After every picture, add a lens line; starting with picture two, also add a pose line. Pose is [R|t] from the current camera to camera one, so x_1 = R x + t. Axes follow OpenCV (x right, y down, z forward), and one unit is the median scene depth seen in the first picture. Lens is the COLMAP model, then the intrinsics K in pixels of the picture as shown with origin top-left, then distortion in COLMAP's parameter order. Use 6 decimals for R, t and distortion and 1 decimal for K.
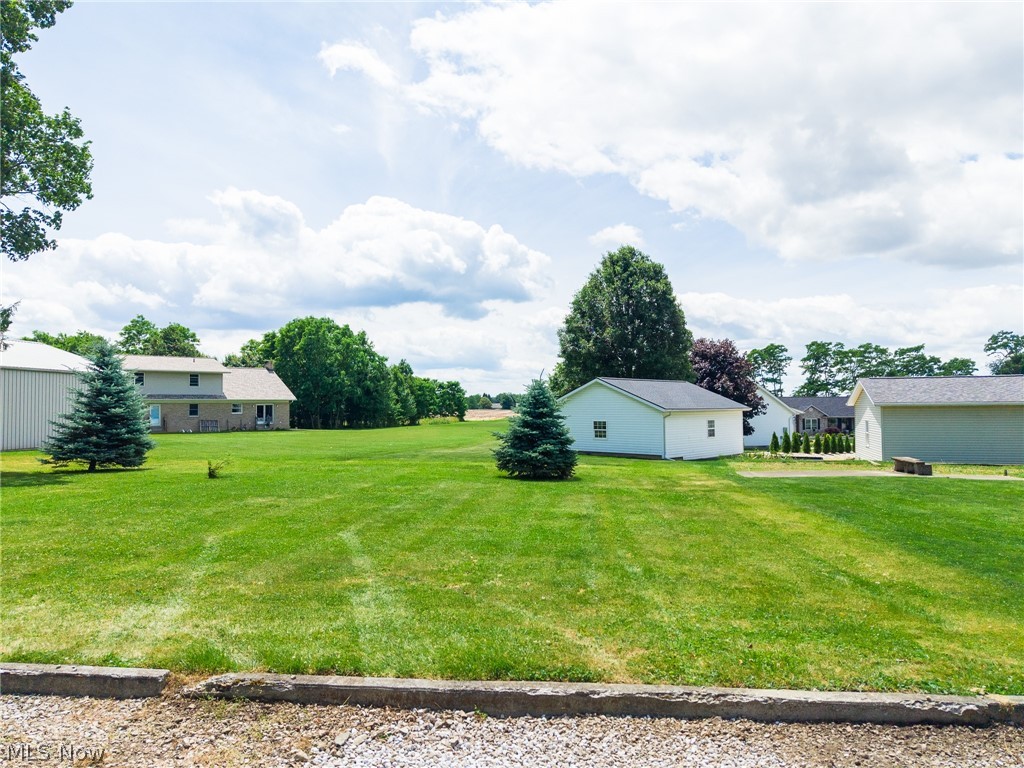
lens RADIAL K [[696.5, 0, 510.1], [0, 696.5, 389.5], [0, 0, 1]] dist [0.106510, -0.159081]
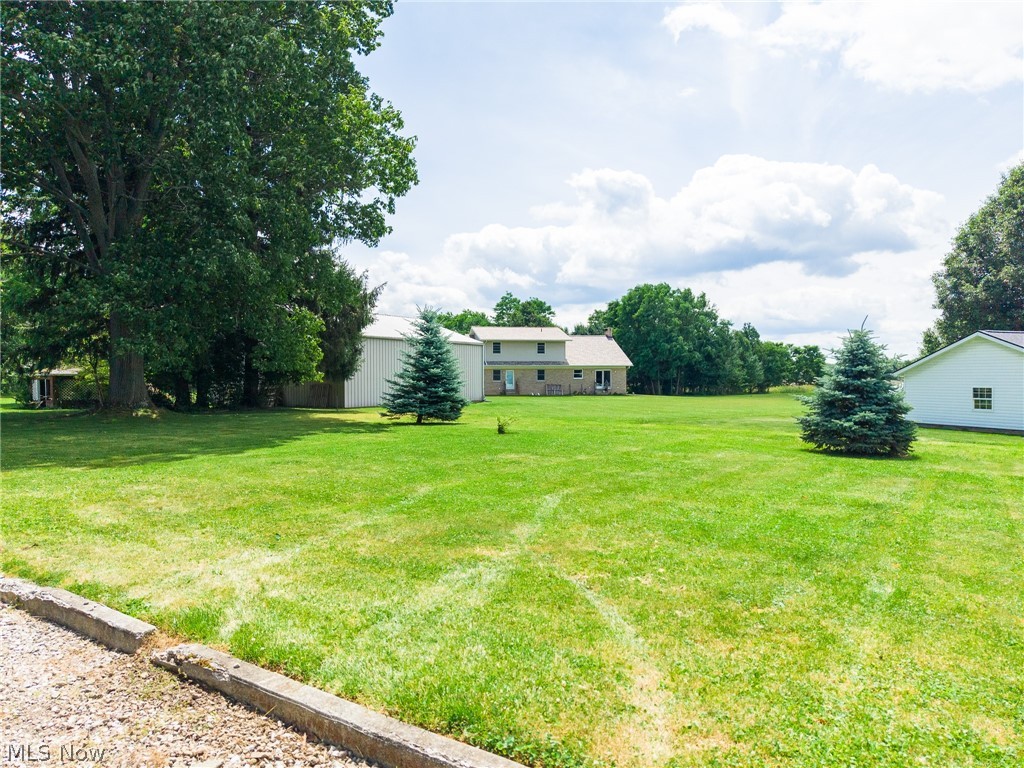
lens RADIAL K [[691.4, 0, 493.3], [0, 691.4, 372.1], [0, 0, 1]] dist [0.031272, -0.031646]
pose [[0.867107, -0.000972, -0.498122, 0.014993], [0.011348, 0.999777, 0.017802, 0.002914], [0.497993, -0.021089, 0.866924, 0.020956]]
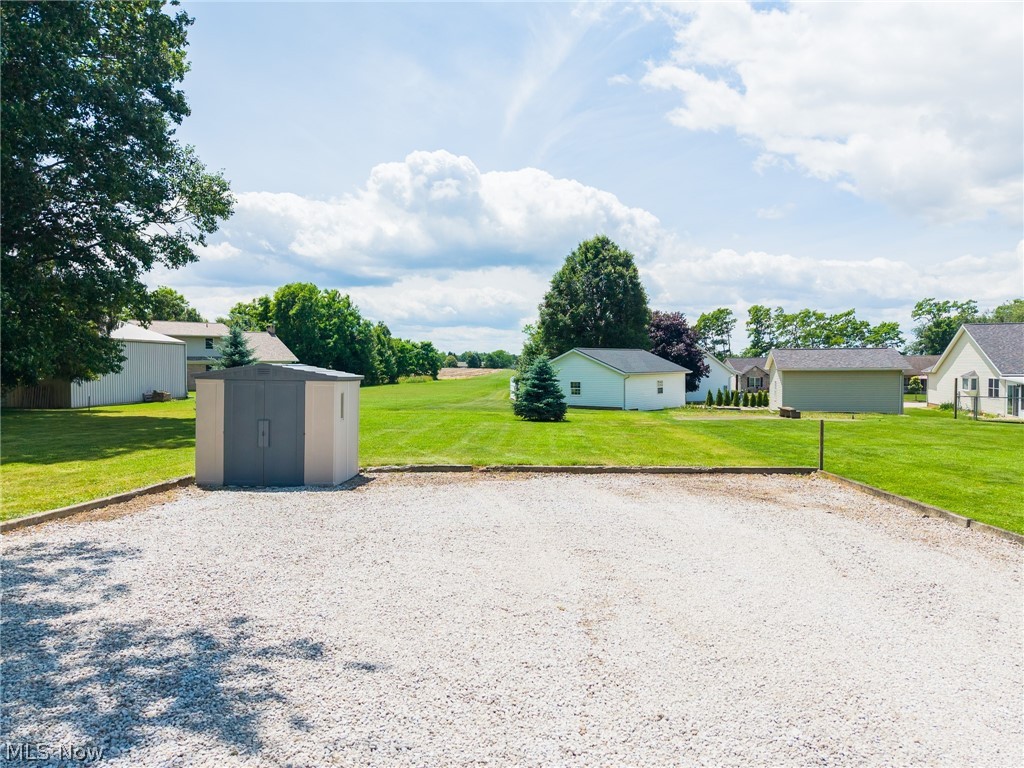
lens RADIAL K [[696.5, 0, 510.1], [0, 696.5, 389.5], [0, 0, 1]] dist [0.106510, -0.159081]
pose [[0.998468, -0.000764, 0.055324, -0.022192], [-0.002586, 0.998168, 0.060455, -0.006355], [-0.055269, -0.060505, 0.996637, -0.098317]]
